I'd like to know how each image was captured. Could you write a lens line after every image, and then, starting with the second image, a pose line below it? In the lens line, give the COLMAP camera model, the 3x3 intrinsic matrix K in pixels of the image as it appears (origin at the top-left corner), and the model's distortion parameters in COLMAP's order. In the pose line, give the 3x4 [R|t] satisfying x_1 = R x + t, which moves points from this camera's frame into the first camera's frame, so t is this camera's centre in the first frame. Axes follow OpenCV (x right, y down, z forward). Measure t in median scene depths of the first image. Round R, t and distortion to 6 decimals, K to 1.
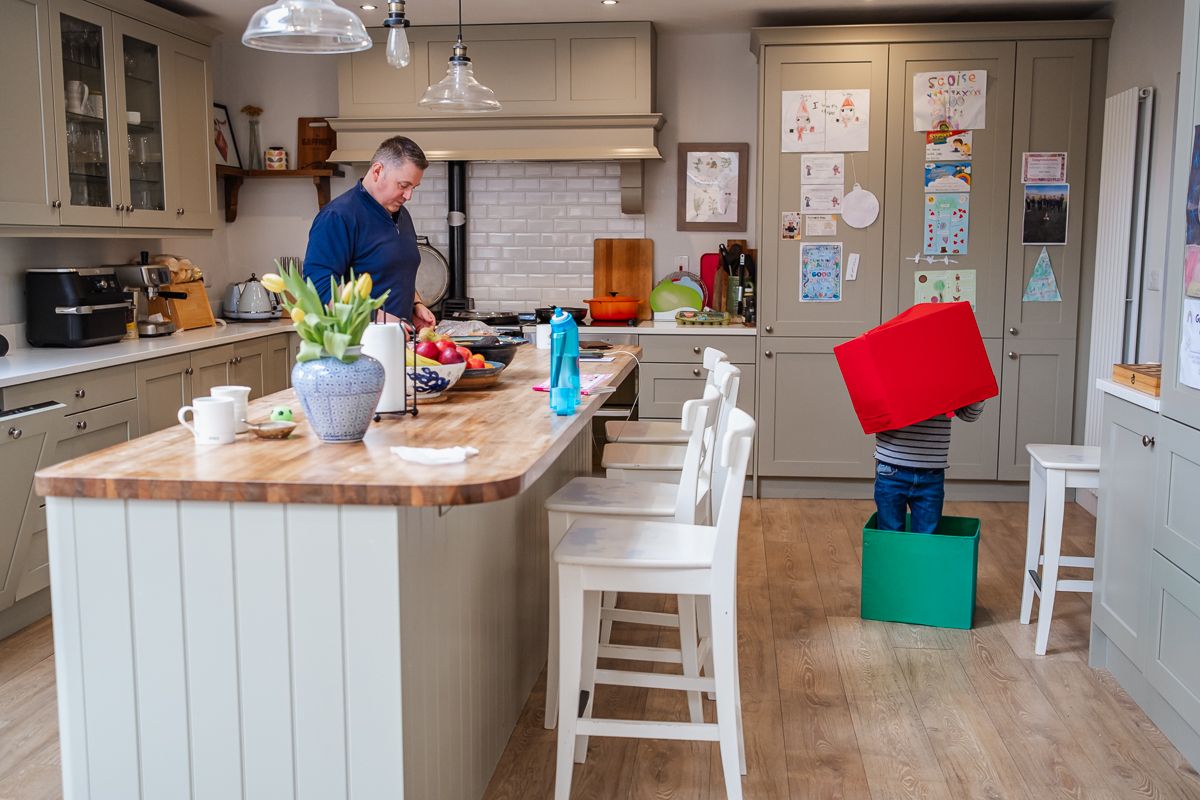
lens RADIAL K [[1214.8, 0, 600.0], [0, 1214.8, 400.0], [0, 0, 1]] dist [0.014116, 0.015985]
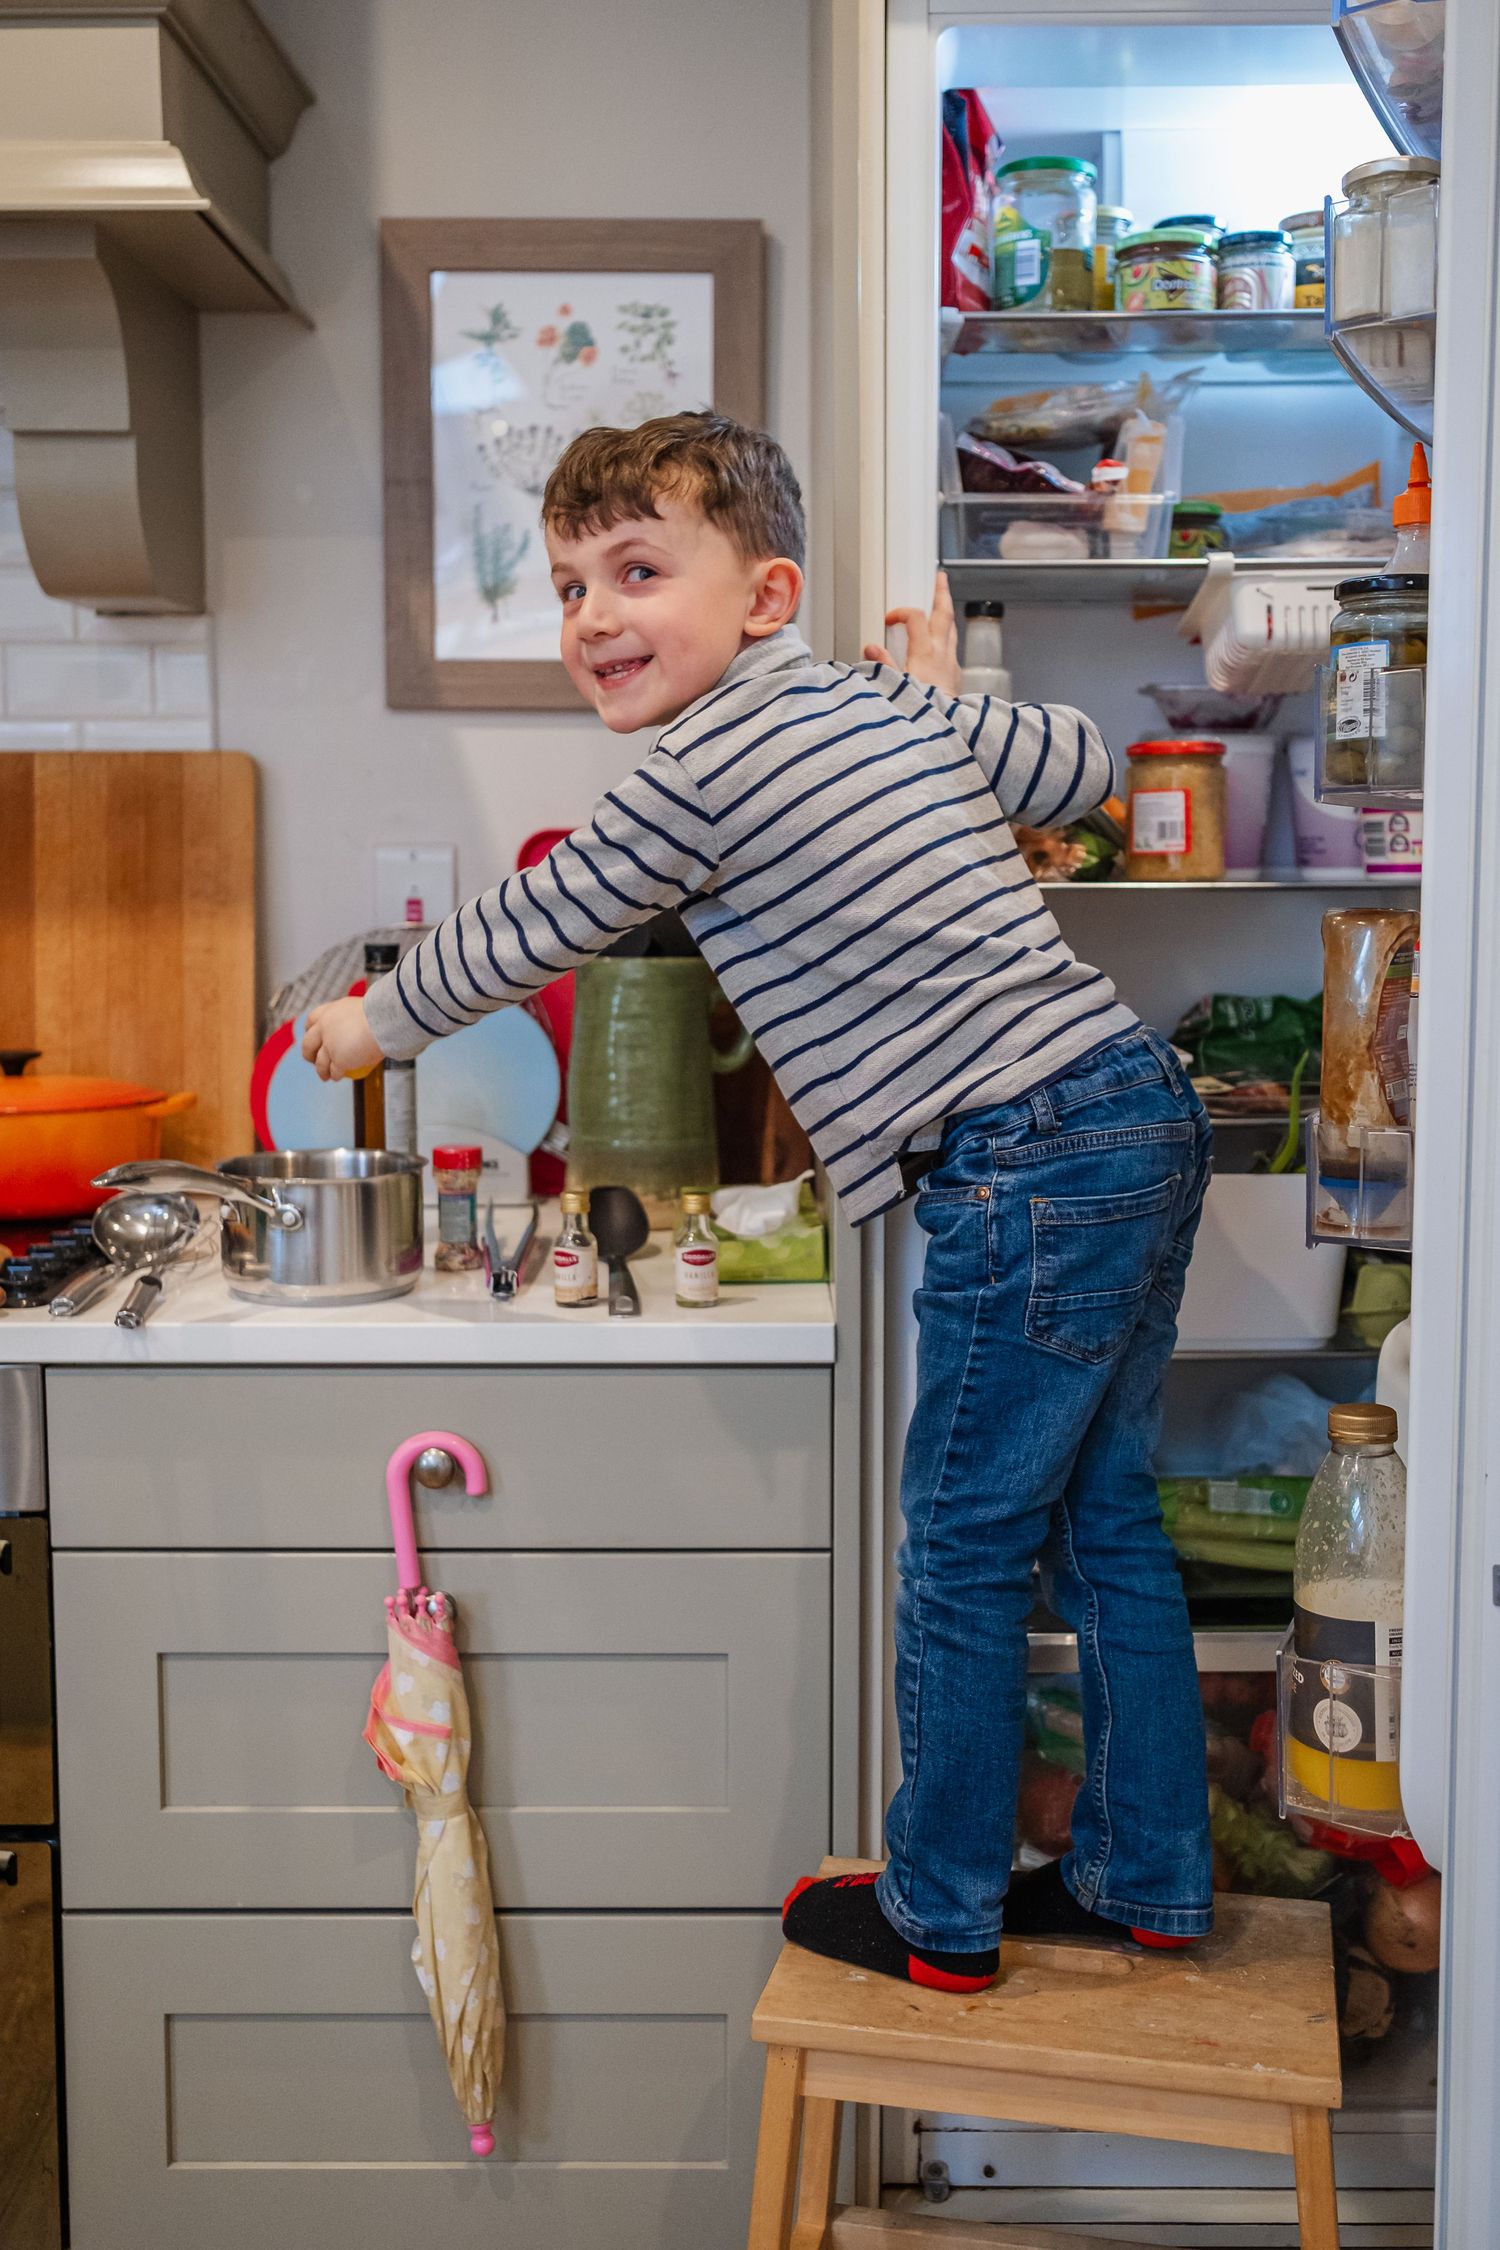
lens RADIAL K [[2165.5, 0, 748.2], [0, 2165.5, 1080.2], [0, 0, 1]] dist [-0.008140, 0.079403]
pose [[0.995620, -0.012821, 0.092613, 0.088315], [0.015203, 0.999570, -0.025055, -0.075615], [-0.092252, 0.026354, 0.995387, 0.684278]]
